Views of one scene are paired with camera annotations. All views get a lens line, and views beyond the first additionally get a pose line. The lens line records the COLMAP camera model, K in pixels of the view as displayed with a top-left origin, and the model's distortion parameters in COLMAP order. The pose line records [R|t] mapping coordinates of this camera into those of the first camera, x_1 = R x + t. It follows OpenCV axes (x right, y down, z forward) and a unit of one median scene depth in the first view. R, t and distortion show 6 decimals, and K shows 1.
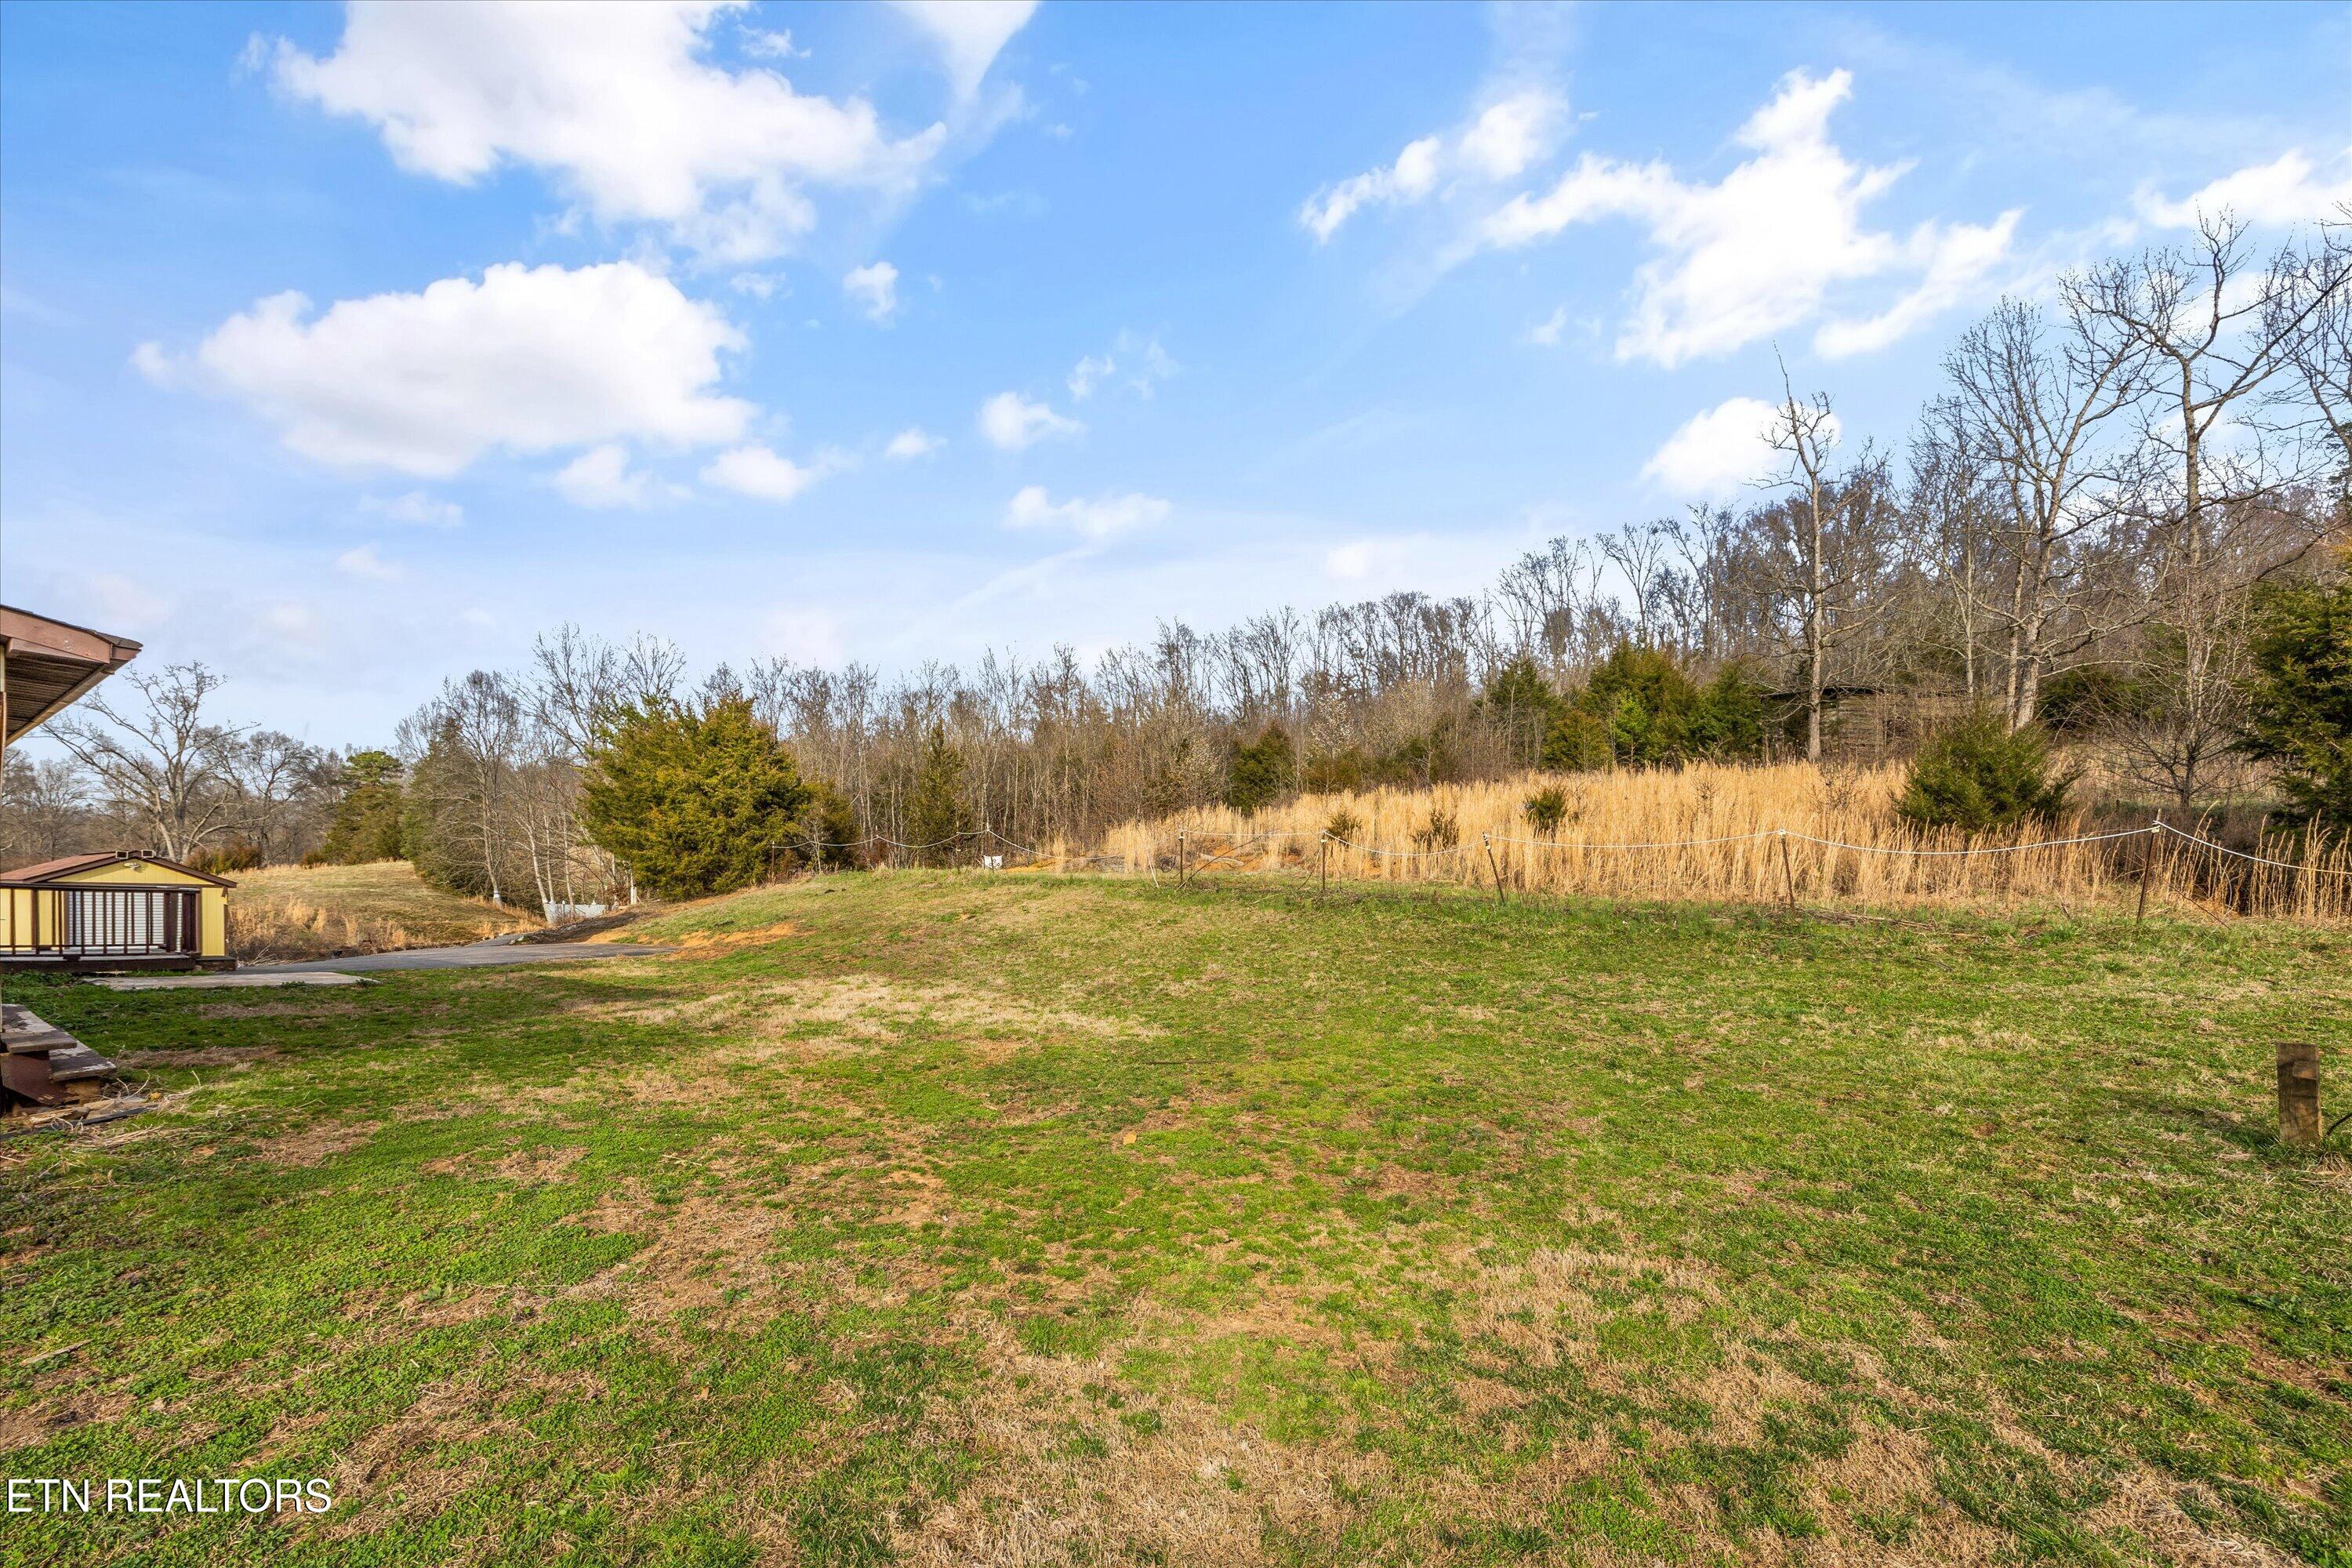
lens RADIAL K [[946.9, 0, 1176.0], [0, 946.9, 784.0], [0, 0, 1]] dist [0.000306, 0.000048]
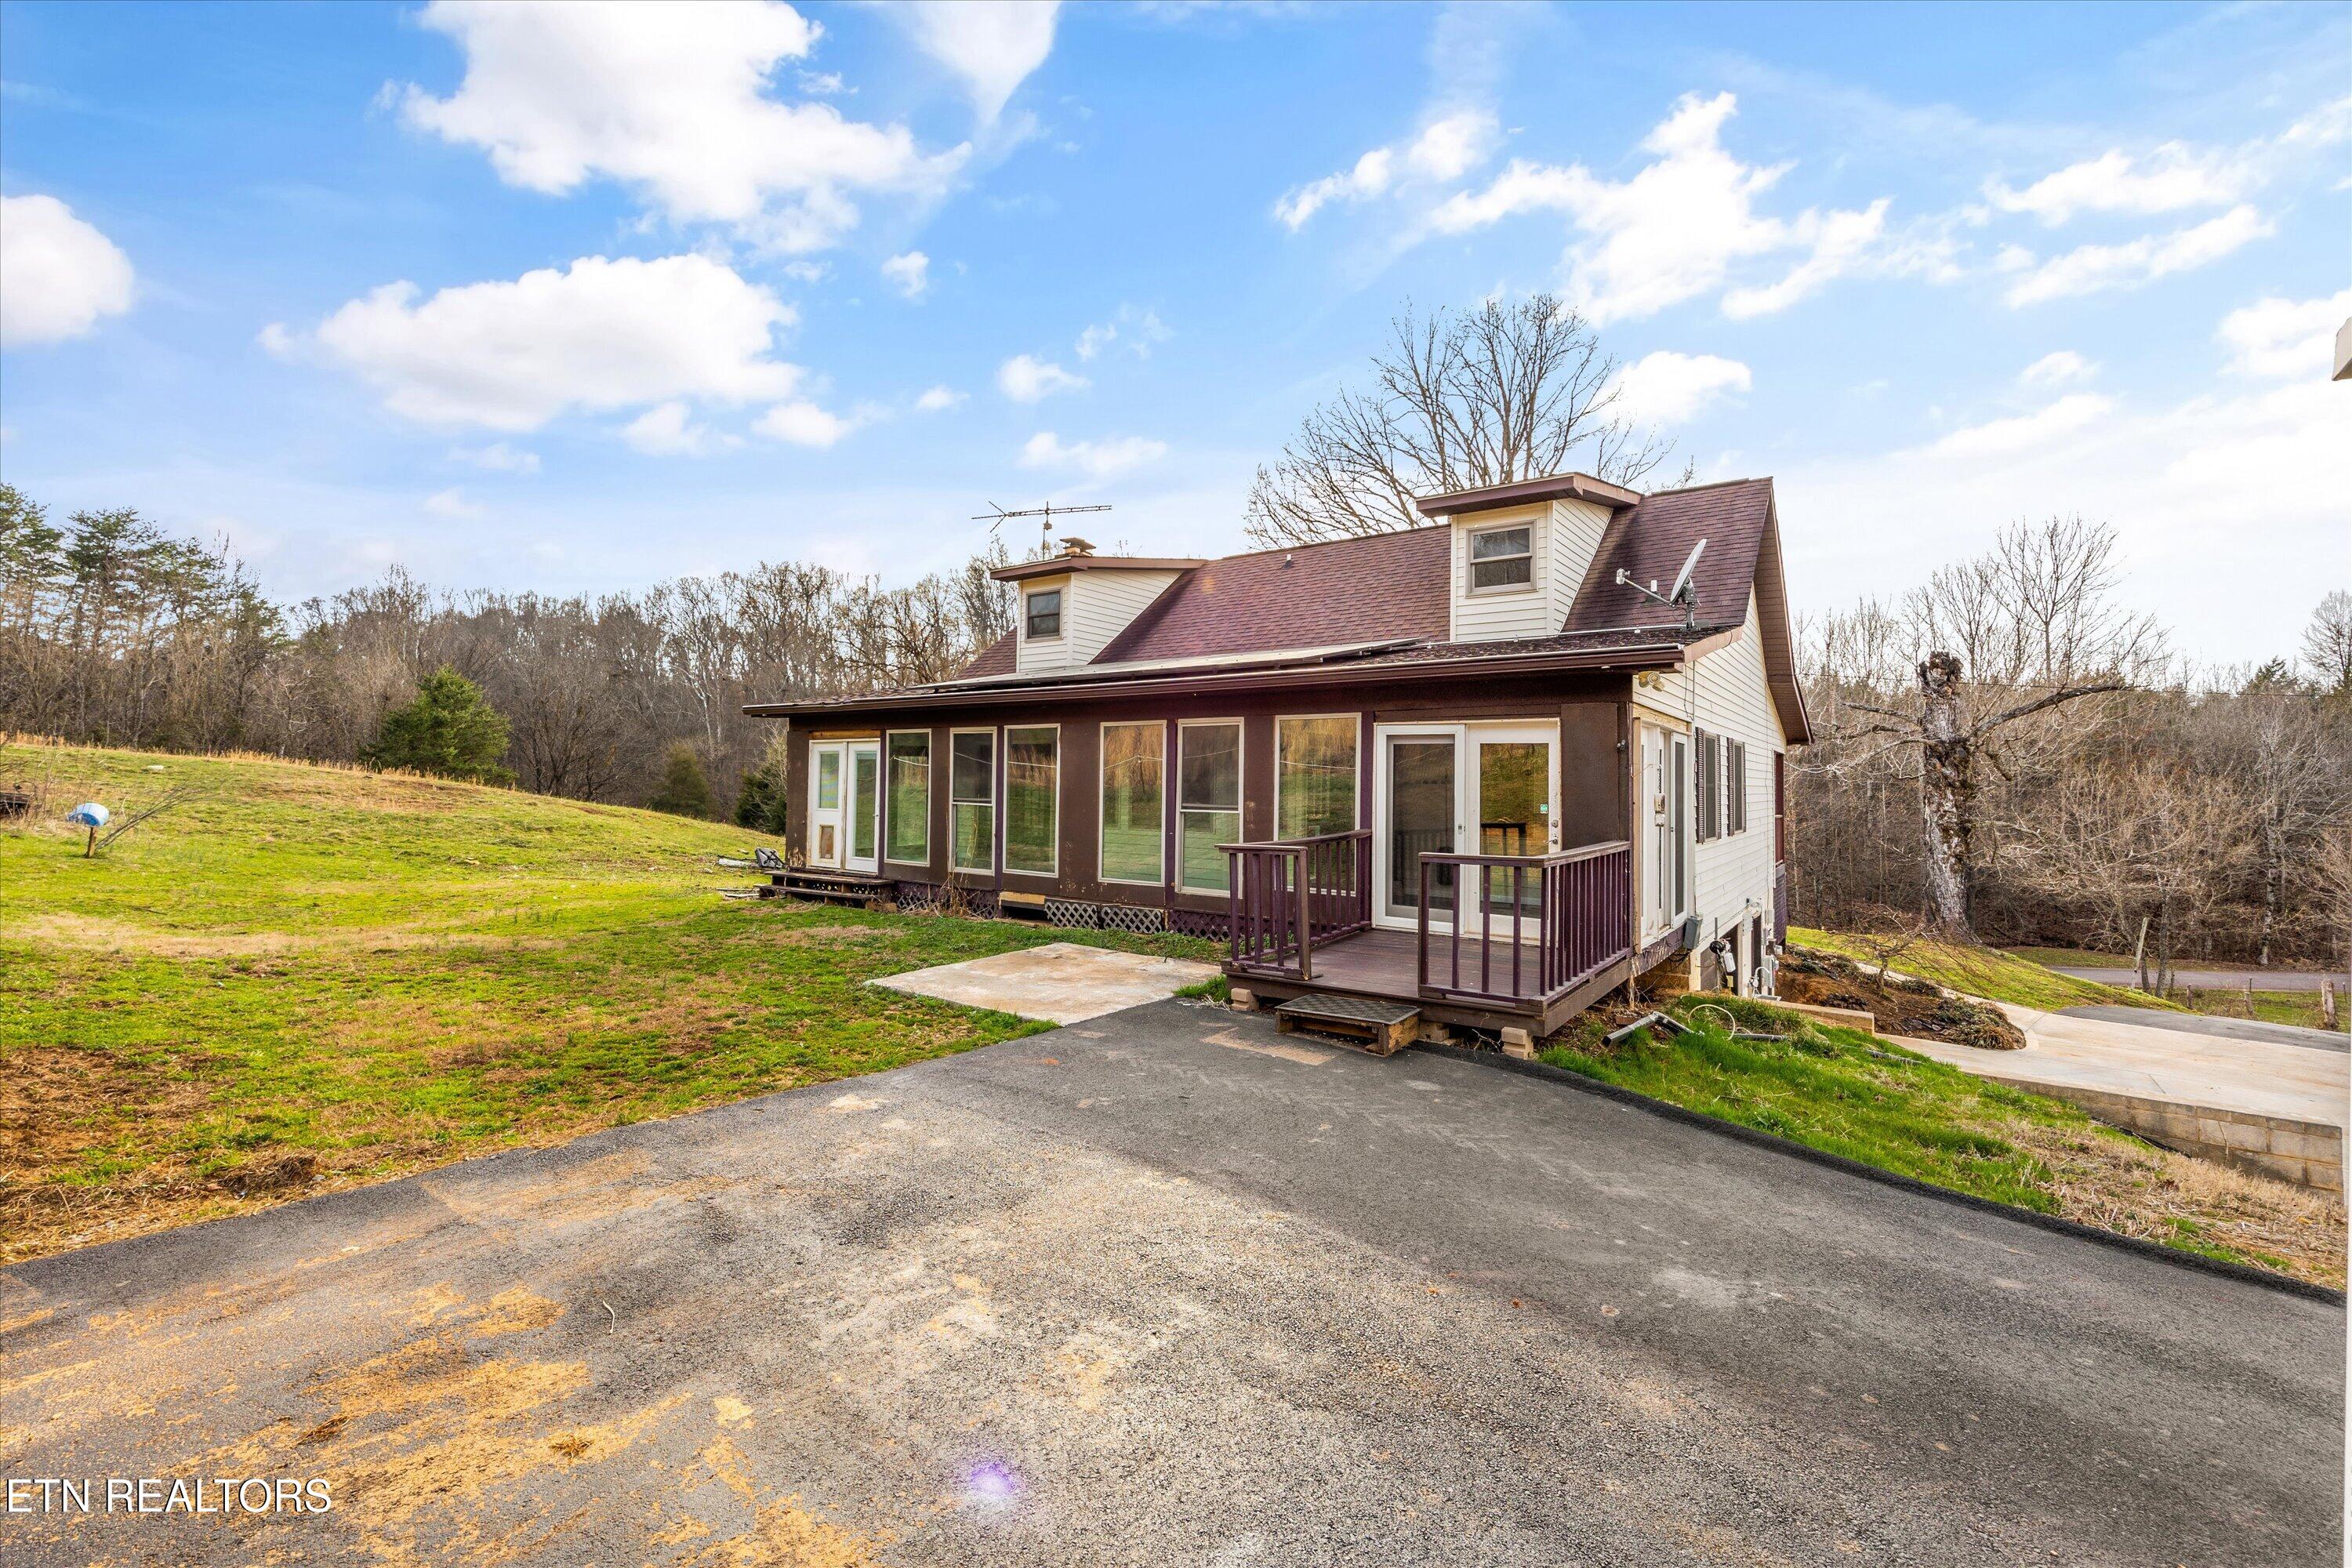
lens RADIAL K [[946.9, 0, 1176.0], [0, 946.9, 784.0], [0, 0, 1]] dist [0.000306, 0.000048]
pose [[0.999890, -0.014805, -0.000001, -0.000628], [0.014701, 0.992855, 0.118419, -0.037741], [-0.001753, -0.118406, 0.992964, -0.241244]]
